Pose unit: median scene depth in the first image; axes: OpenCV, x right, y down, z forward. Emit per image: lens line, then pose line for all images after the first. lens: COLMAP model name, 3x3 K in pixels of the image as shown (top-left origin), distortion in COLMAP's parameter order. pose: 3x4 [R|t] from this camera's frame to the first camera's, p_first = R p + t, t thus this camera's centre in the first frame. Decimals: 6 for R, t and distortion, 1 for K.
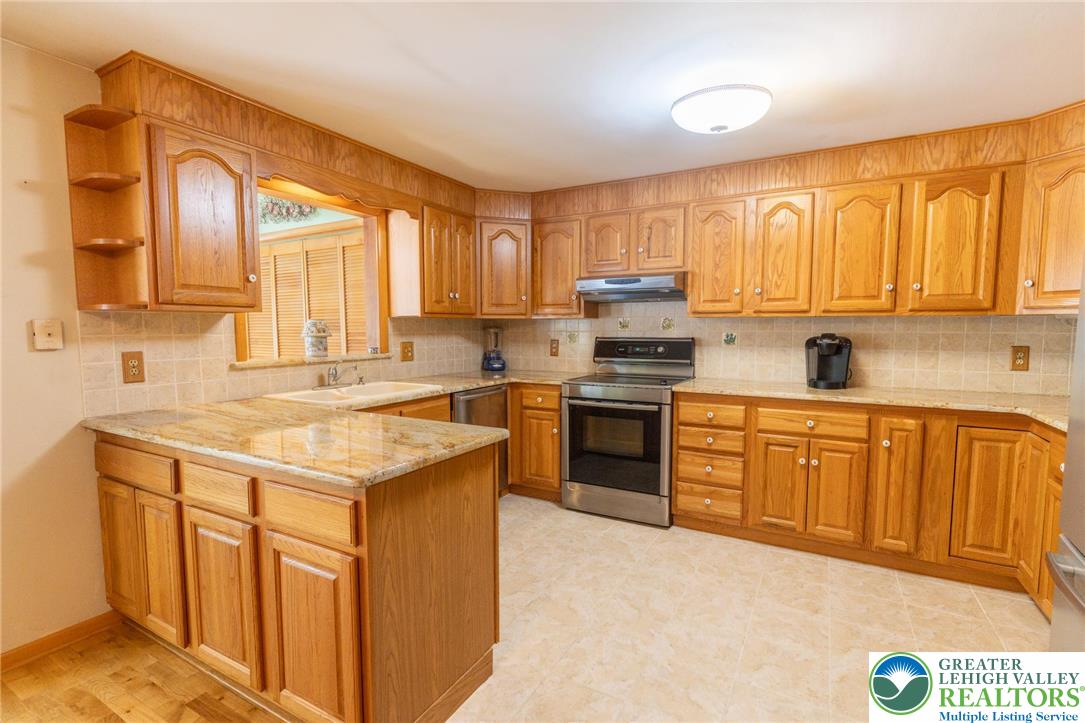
lens RADIAL K [[508.6, 0, 539.4], [0, 508.6, 366.0], [0, 0, 1]] dist [-0.000005, -0.000307]
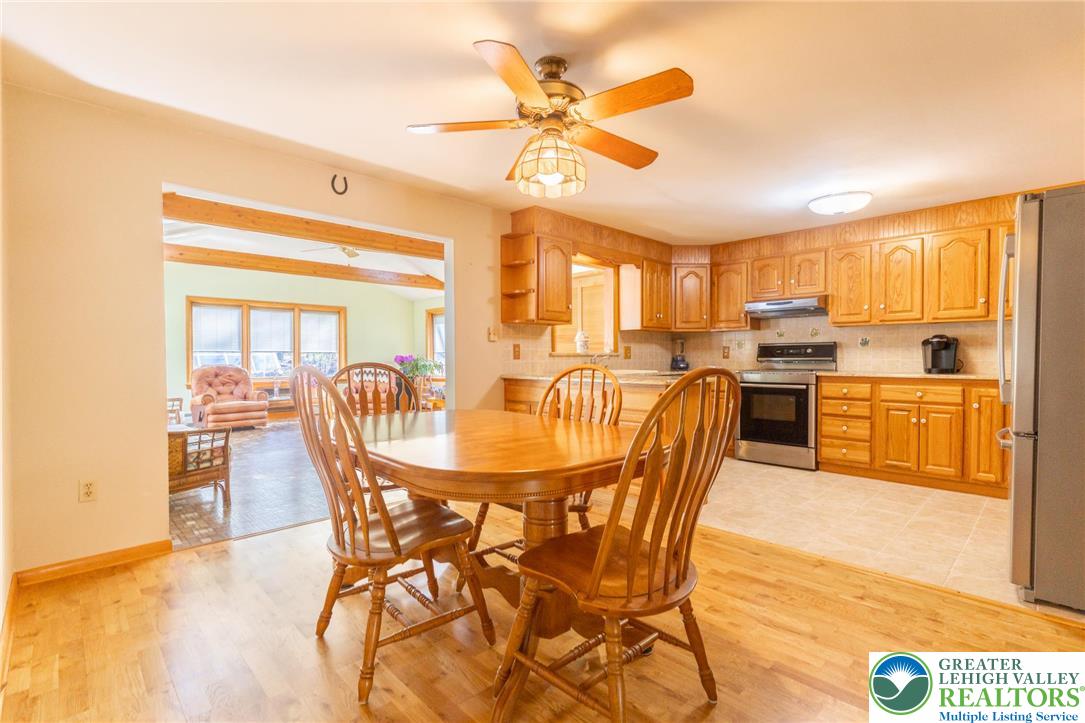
lens RADIAL K [[508.6, 0, 539.4], [0, 508.6, 366.0], [0, 0, 1]] dist [-0.000005, -0.000307]
pose [[0.960861, 0.001632, -0.277027, -0.101981], [-0.017930, 0.998252, -0.056309, 0.119080], [0.276451, 0.059073, 0.959211, -0.636186]]
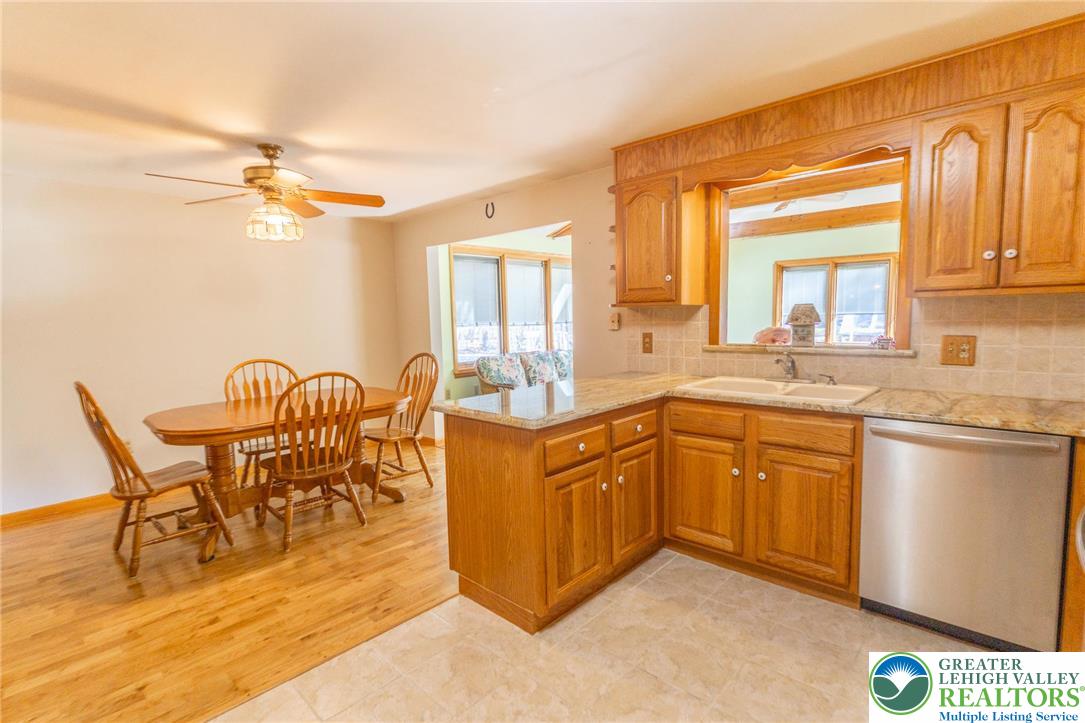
lens RADIAL K [[508.6, 0, 539.4], [0, 508.6, 366.0], [0, 0, 1]] dist [-0.000005, -0.000307]
pose [[-0.237220, 0.110038, -0.965204, 0.537741], [-0.045704, 0.991200, 0.124235, -0.072131], [0.970380, 0.073585, -0.230103, 0.717864]]
